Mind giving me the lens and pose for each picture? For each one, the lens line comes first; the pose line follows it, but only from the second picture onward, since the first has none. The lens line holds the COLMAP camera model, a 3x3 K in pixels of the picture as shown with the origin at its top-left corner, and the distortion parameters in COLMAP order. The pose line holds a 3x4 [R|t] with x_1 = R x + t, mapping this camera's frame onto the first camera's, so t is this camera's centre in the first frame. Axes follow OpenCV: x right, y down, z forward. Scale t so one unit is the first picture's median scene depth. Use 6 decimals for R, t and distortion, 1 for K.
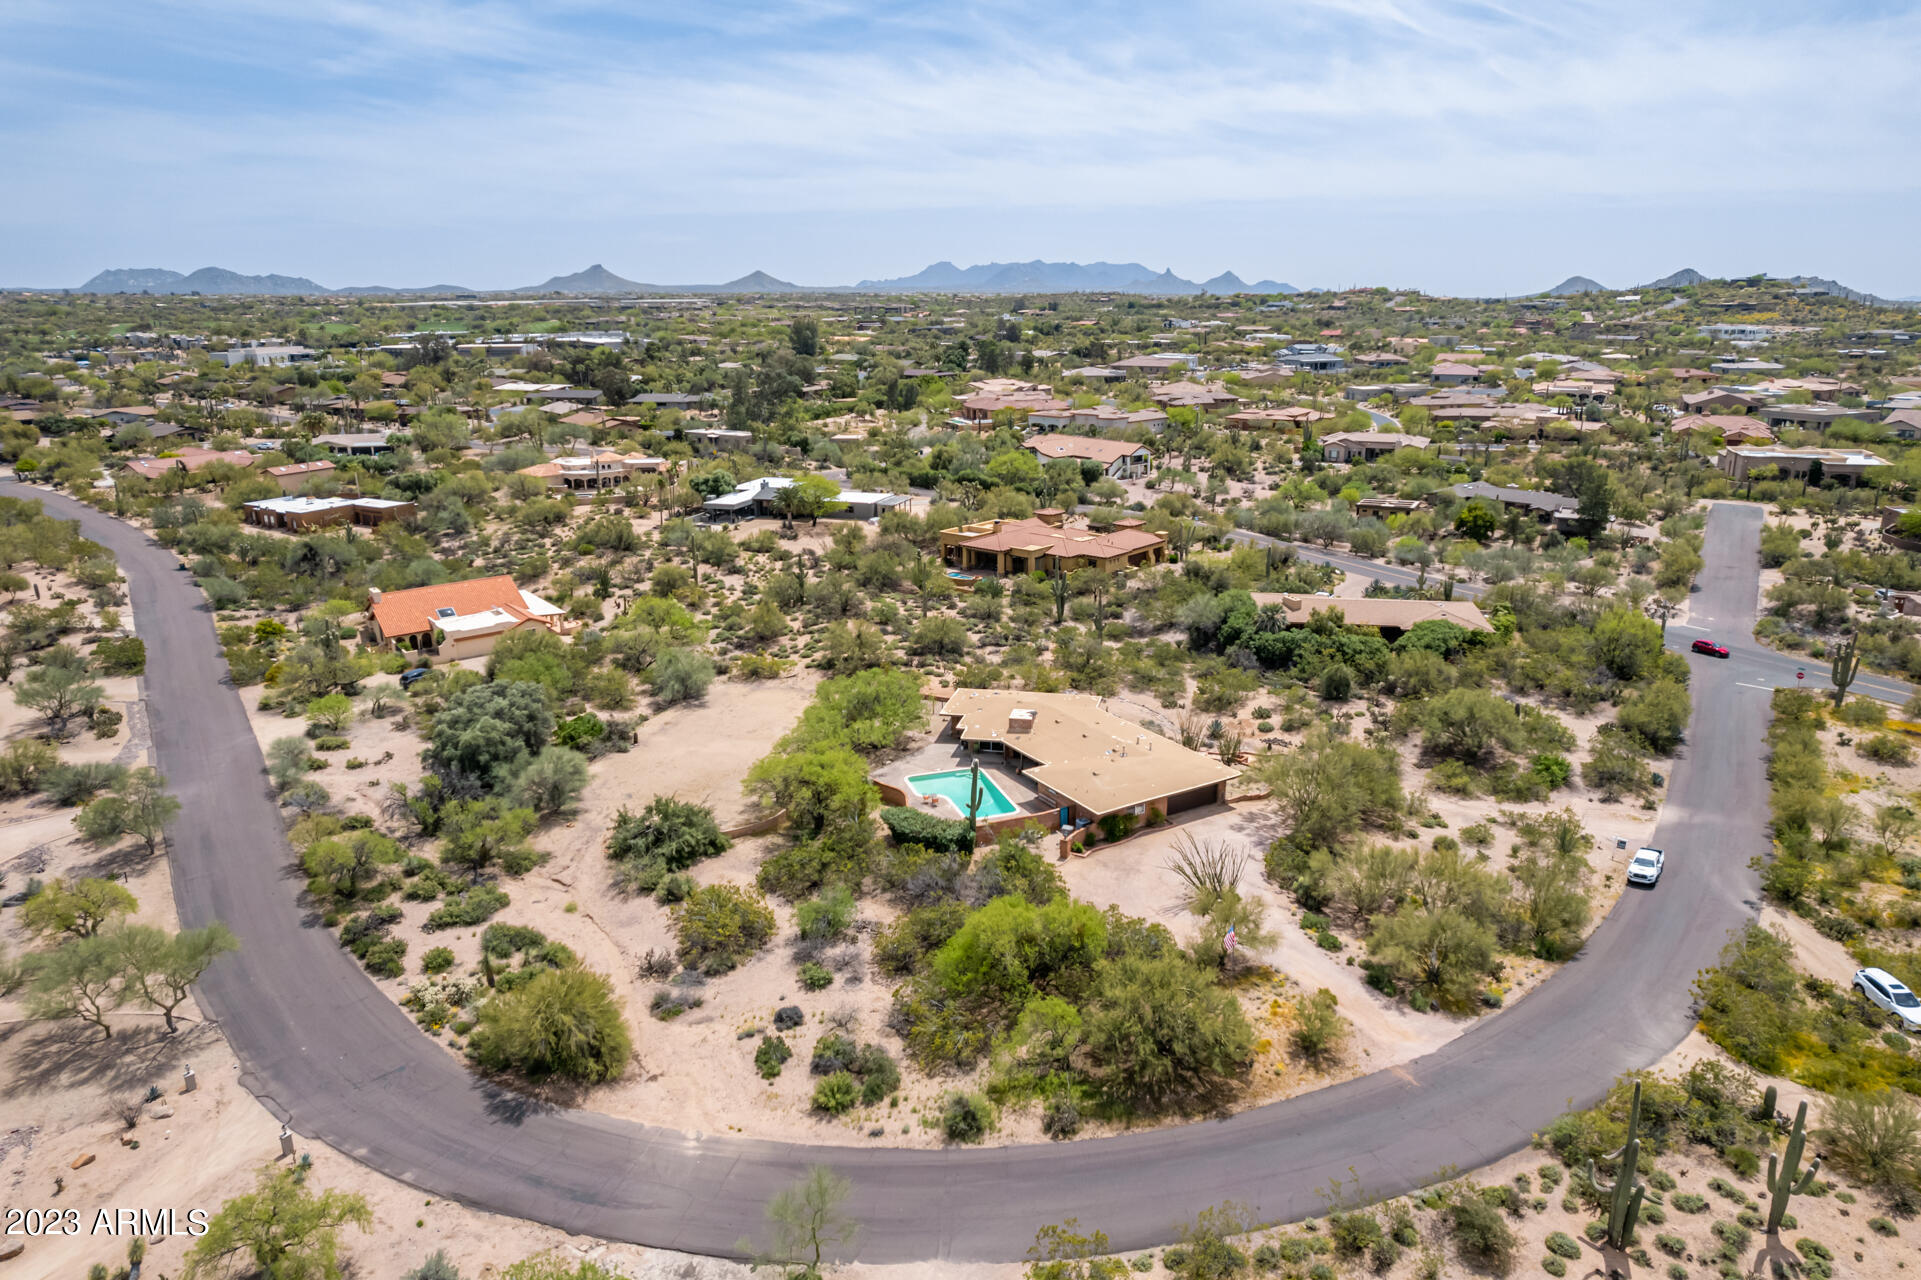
lens RADIAL K [[1206.7, 0, 960.5], [0, 1206.7, 640.0], [0, 0, 1]] dist [-0.080172, 0.000448]
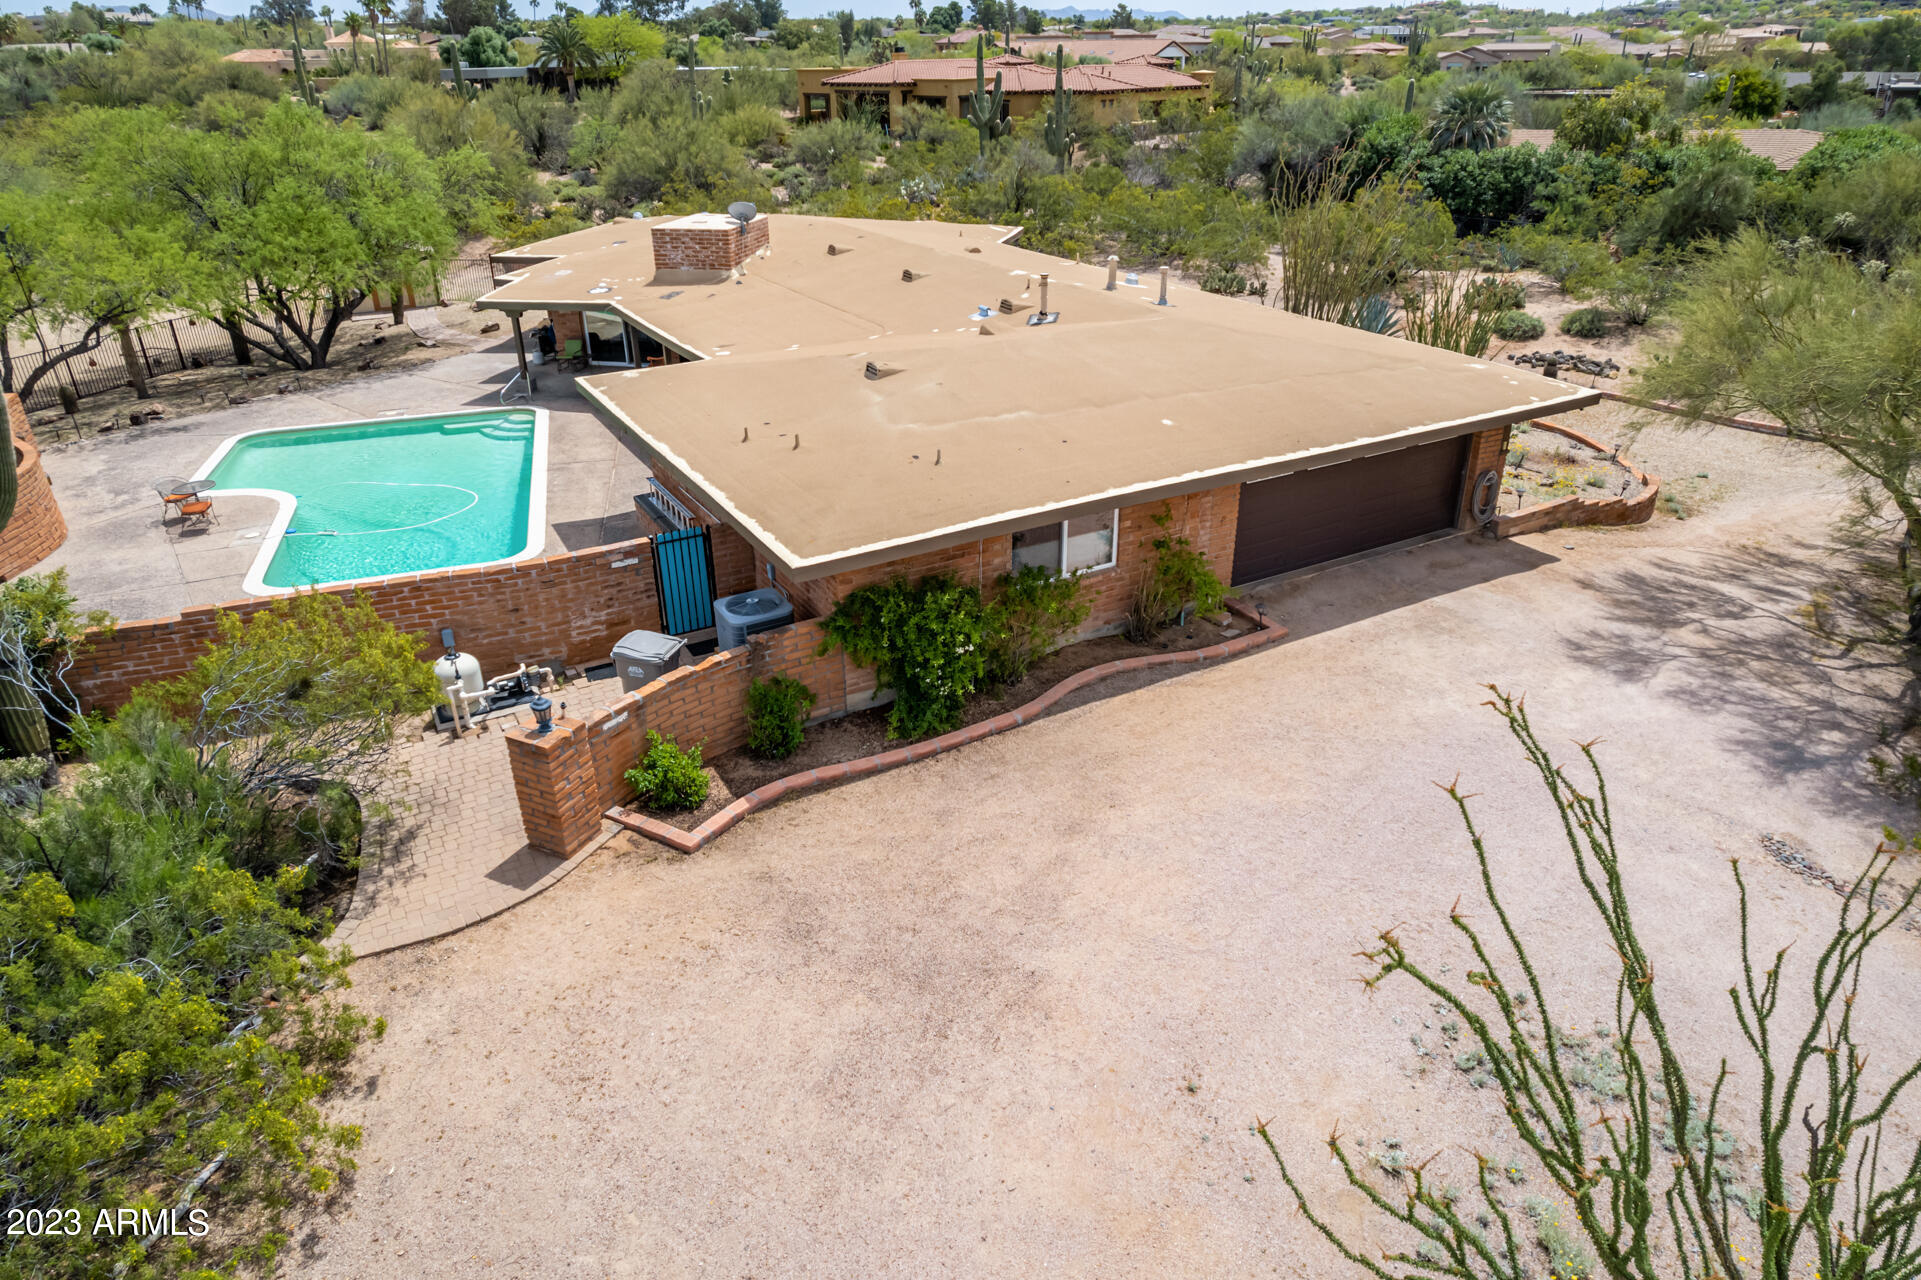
lens RADIAL K [[1206.7, 0, 960.5], [0, 1206.7, 640.0], [0, 0, 1]] dist [-0.080172, 0.000448]
pose [[0.999822, 0.009542, -0.016282, 0.125818], [-0.006387, 0.982937, 0.183832, 0.115224], [0.017758, -0.183696, 0.982823, 0.777043]]
